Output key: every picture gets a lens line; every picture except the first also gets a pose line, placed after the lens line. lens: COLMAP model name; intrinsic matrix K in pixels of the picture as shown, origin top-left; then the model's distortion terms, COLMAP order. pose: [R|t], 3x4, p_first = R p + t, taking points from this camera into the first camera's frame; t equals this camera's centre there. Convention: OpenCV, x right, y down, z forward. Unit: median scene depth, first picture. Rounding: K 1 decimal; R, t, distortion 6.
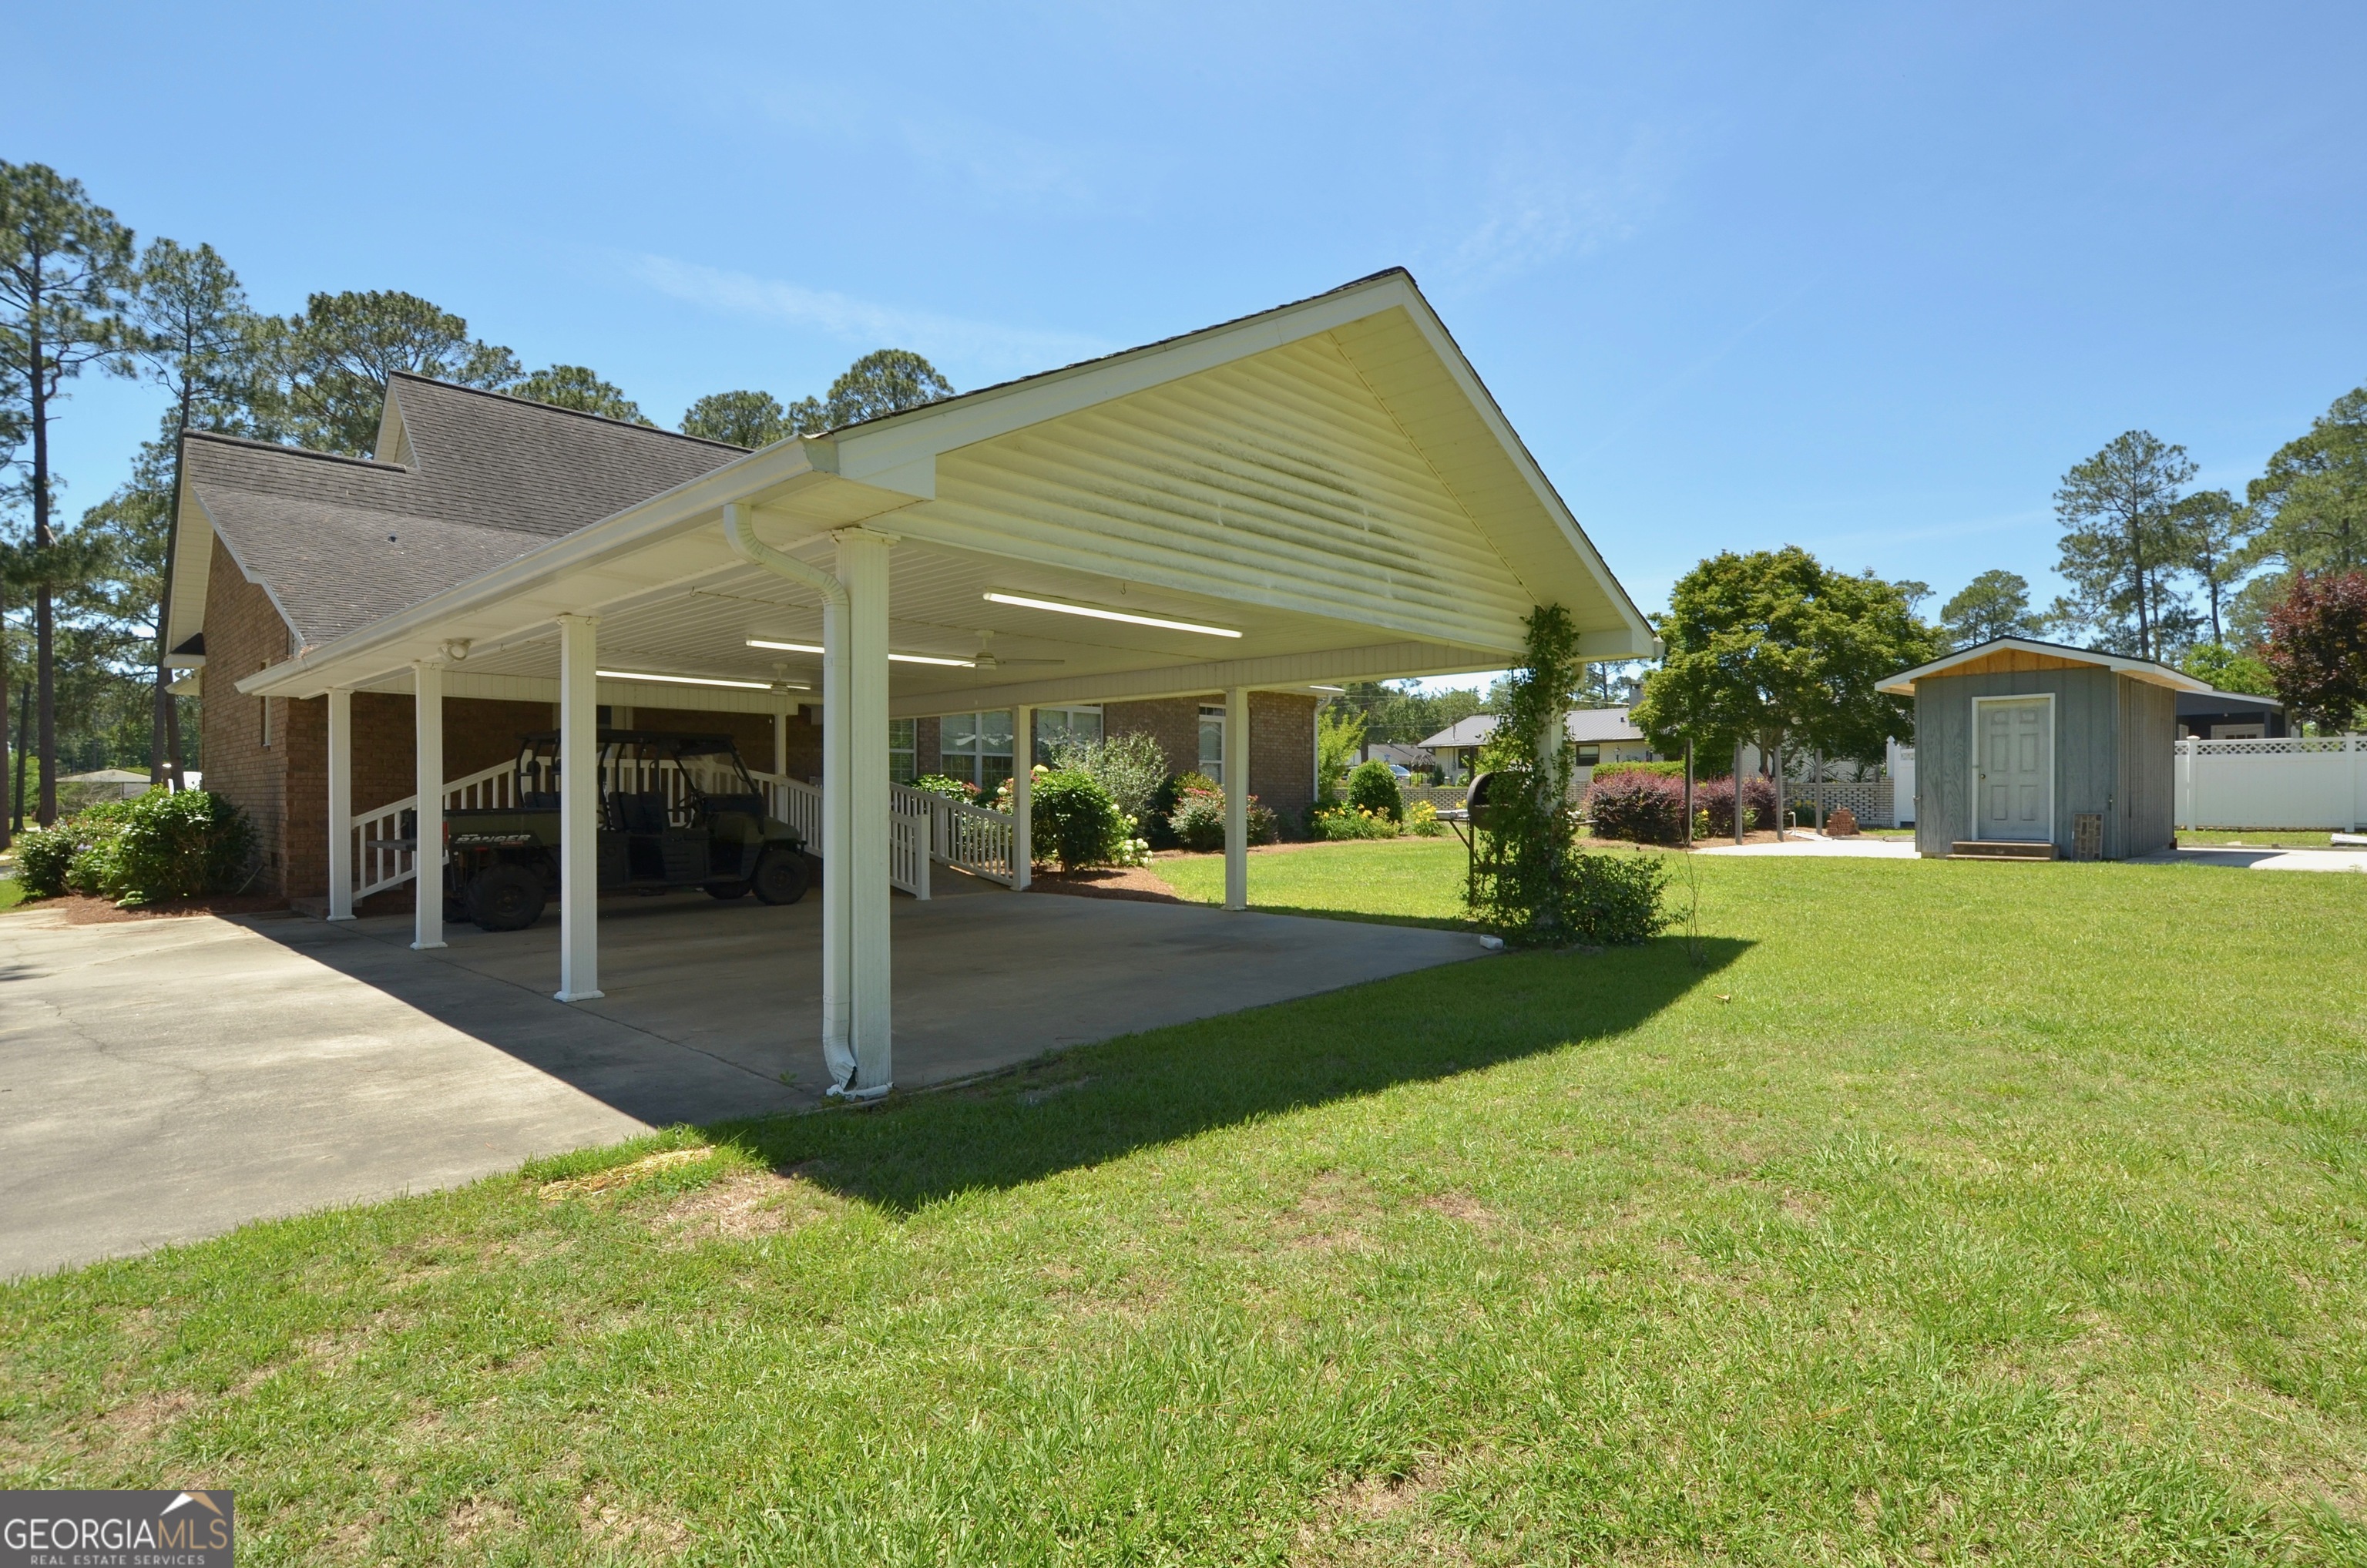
lens RADIAL K [[1156.3, 0, 1248.5], [0, 1156.3, 802.8], [0, 0, 1]] dist [0.005005, -0.010250]
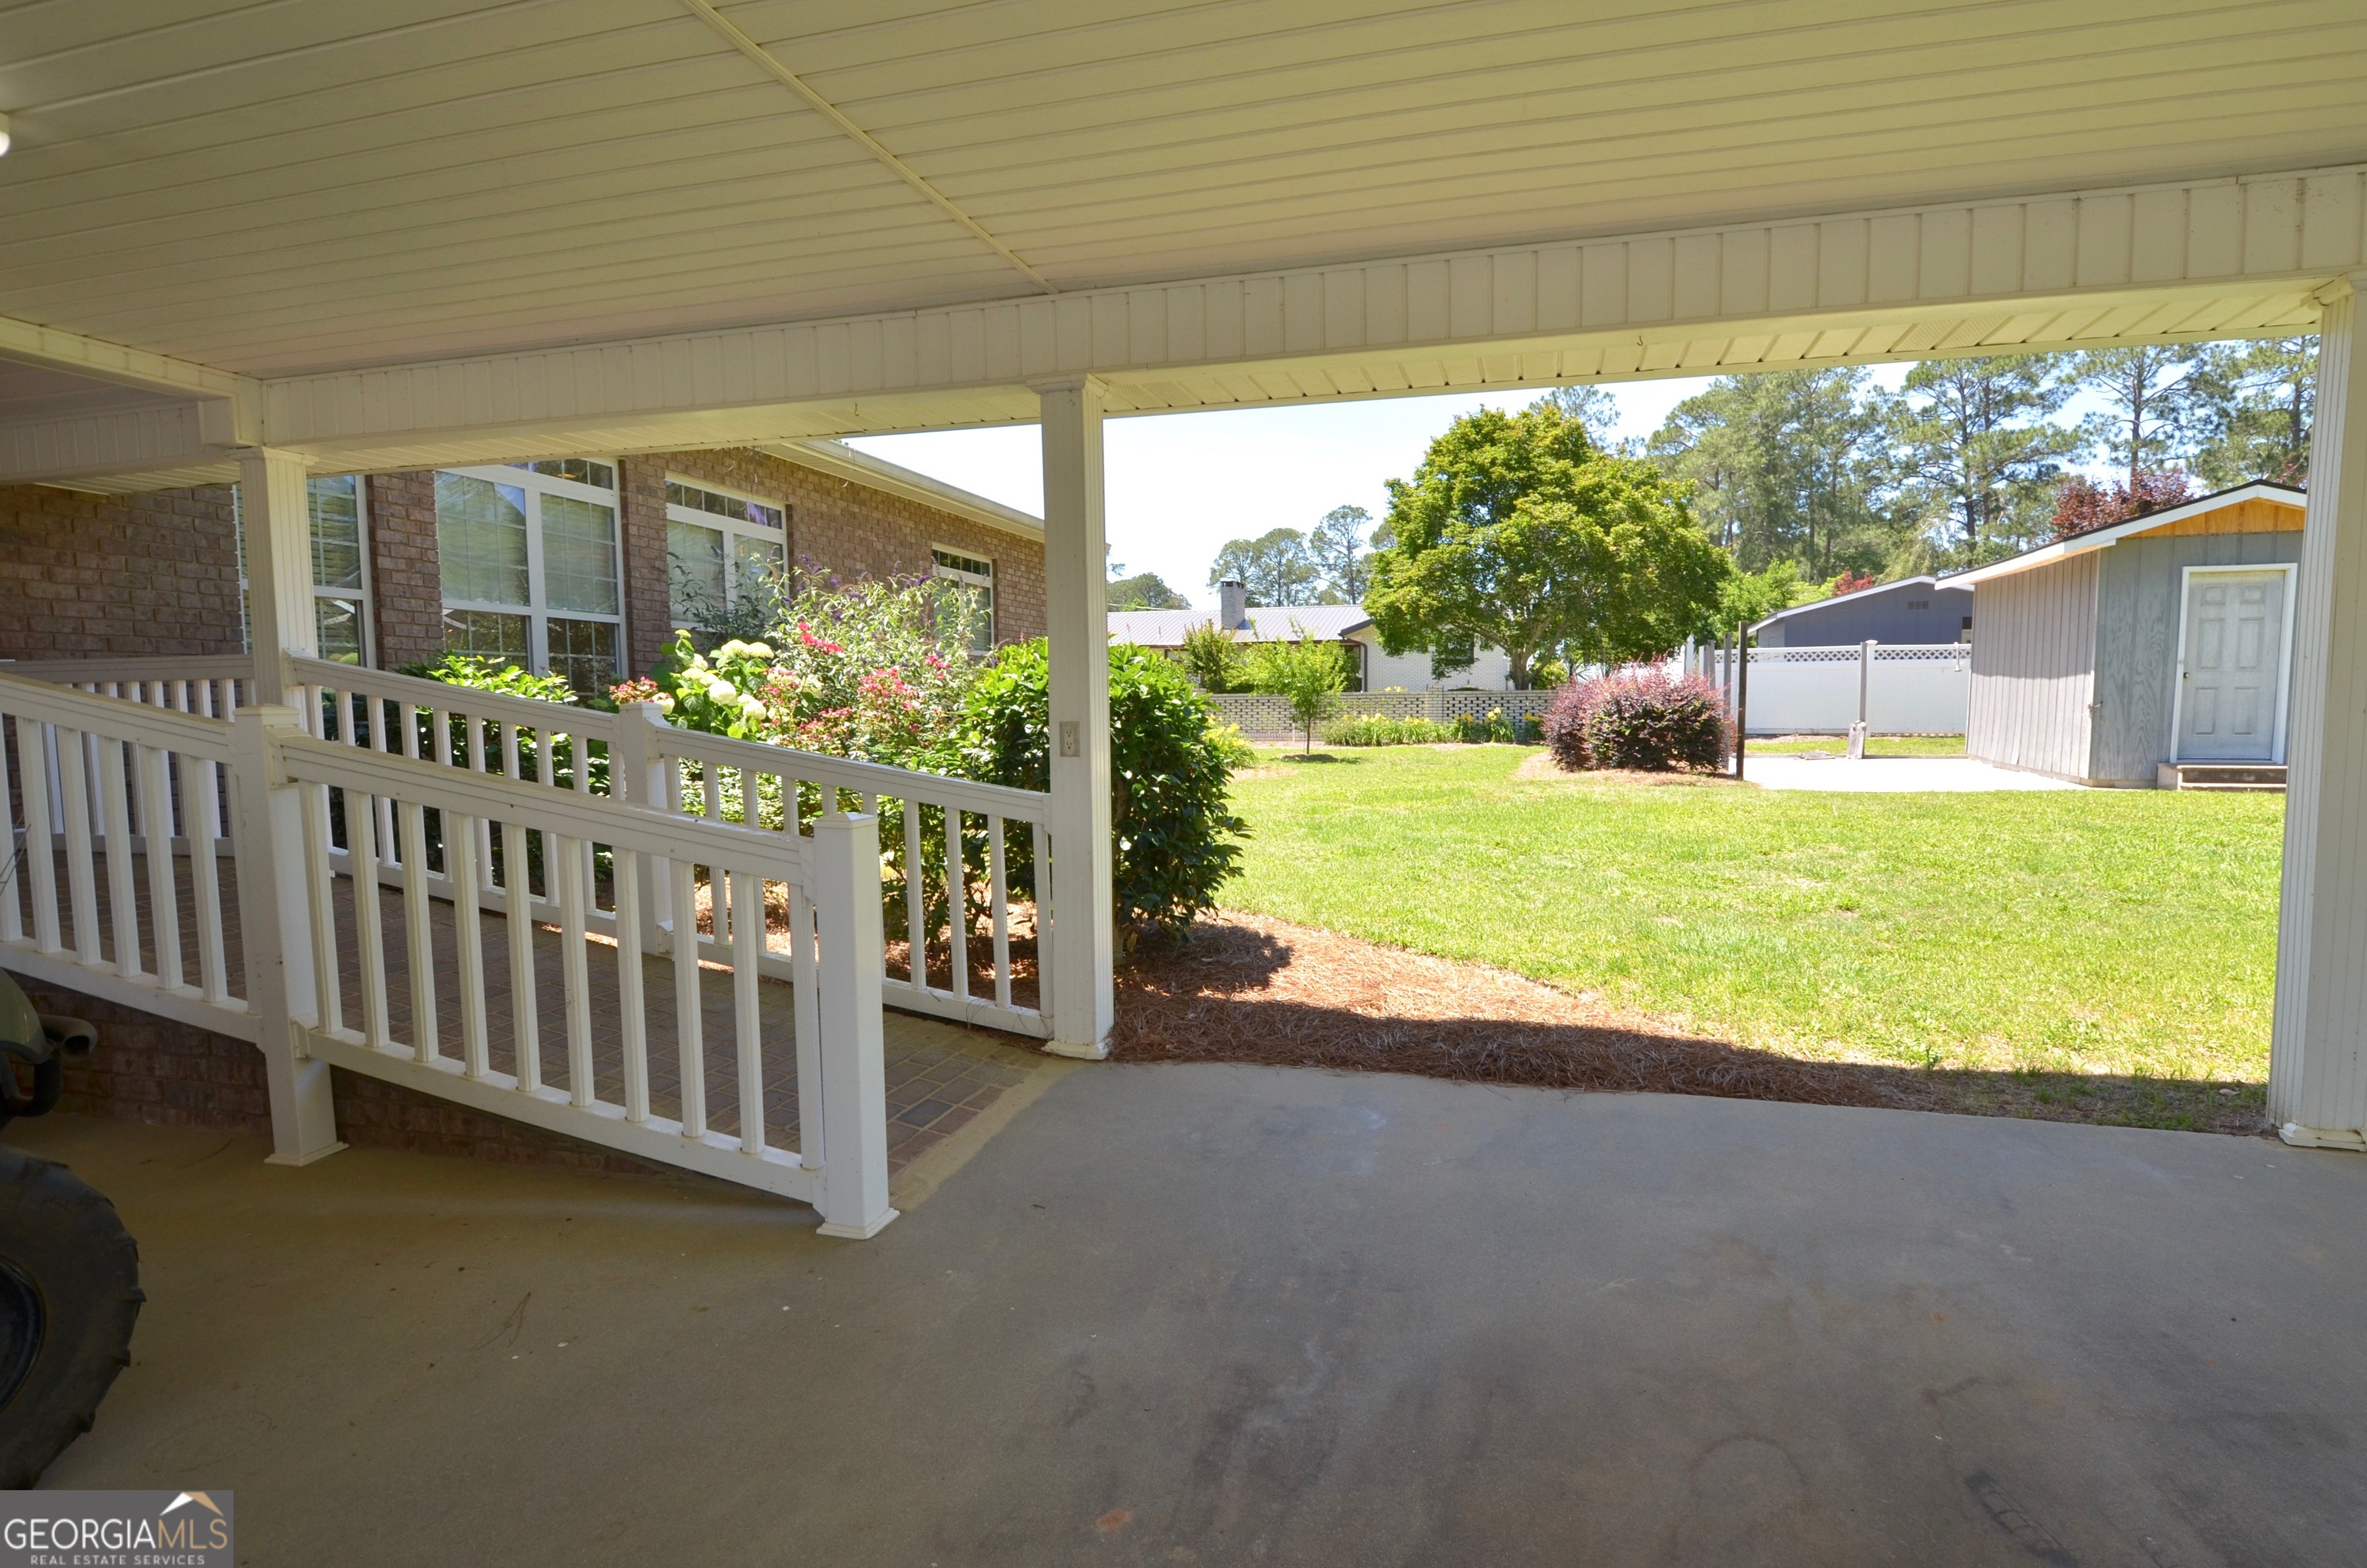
lens RADIAL K [[1156.3, 0, 1244.1], [0, 1156.3, 805.7], [0, 0, 1]] dist [0.005005, -0.010250]
pose [[0.884979, -0.046870, 0.463267, -0.146778], [0.010826, 0.996723, 0.080159, -0.003261], [-0.465506, -0.065924, 0.882586, 0.372504]]
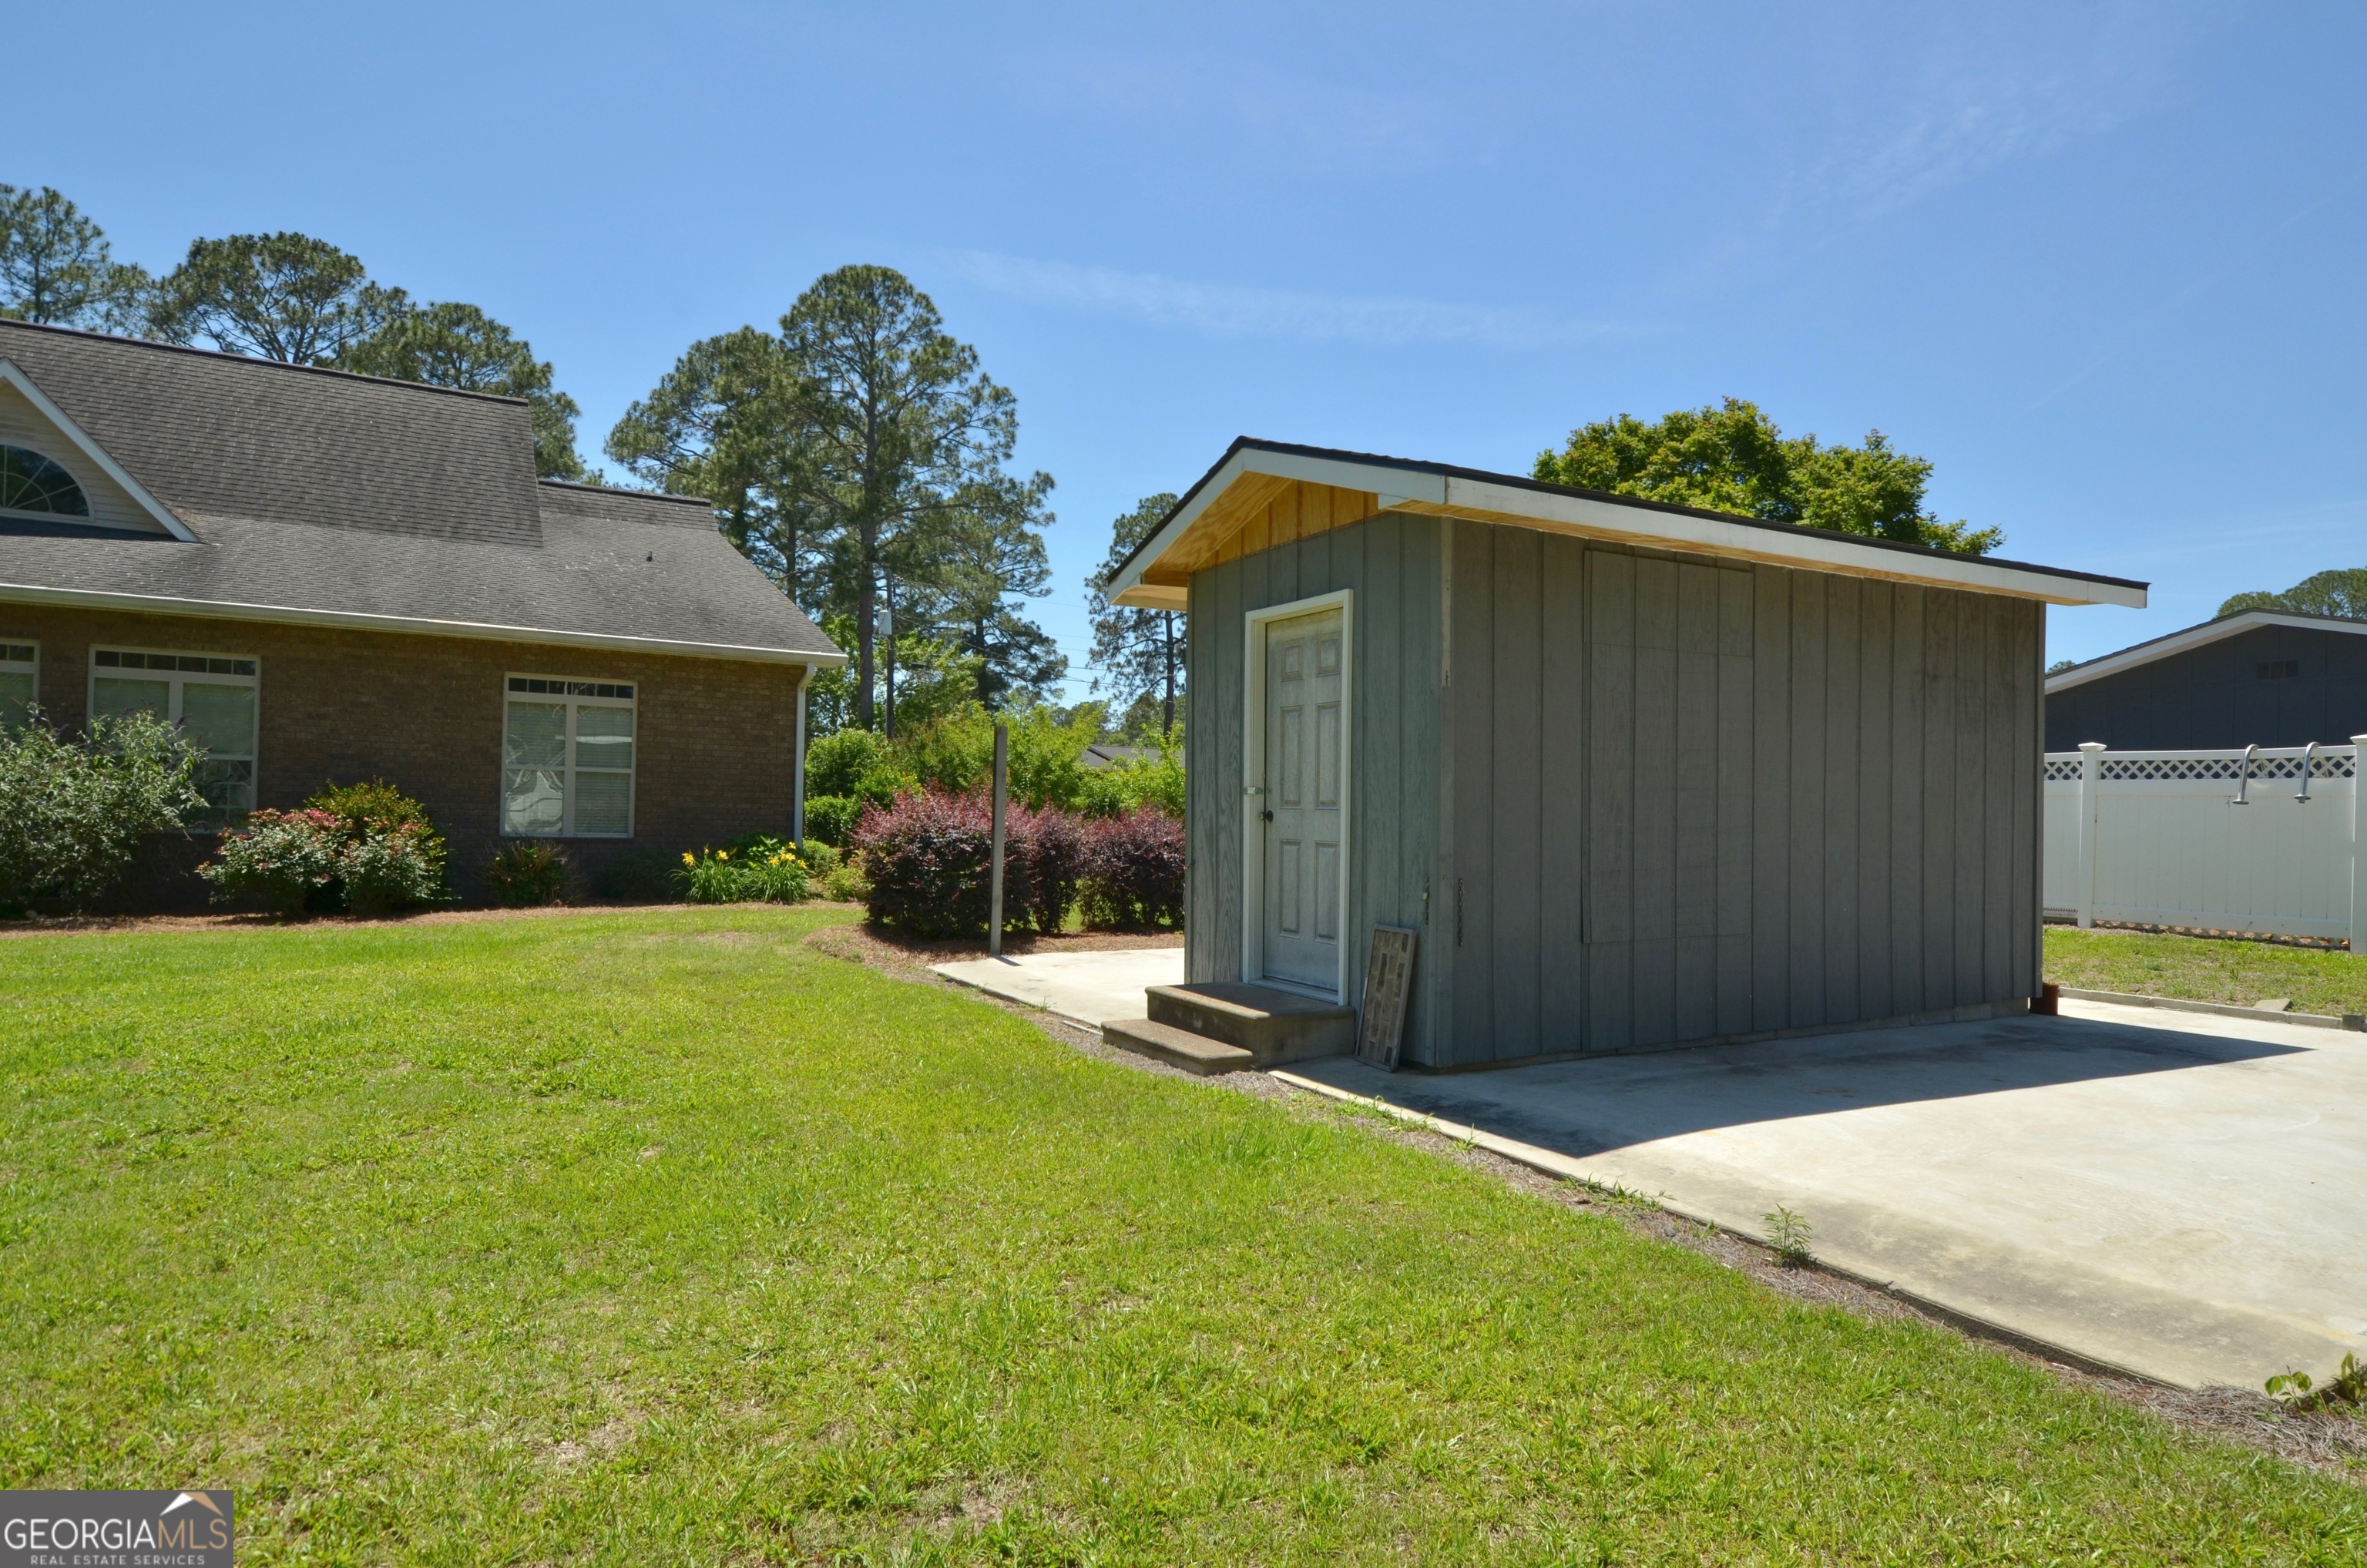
lens RADIAL K [[1361.2, 0, 1249.5], [0, 1361.2, 808.0], [0, 0, 1]] dist [0.007570, -0.014964]
pose [[0.970778, 0.018430, -0.239269, 0.441301], [-0.022046, 0.999680, -0.012444, -0.011840], [0.238963, 0.017355, 0.970874, 0.333693]]
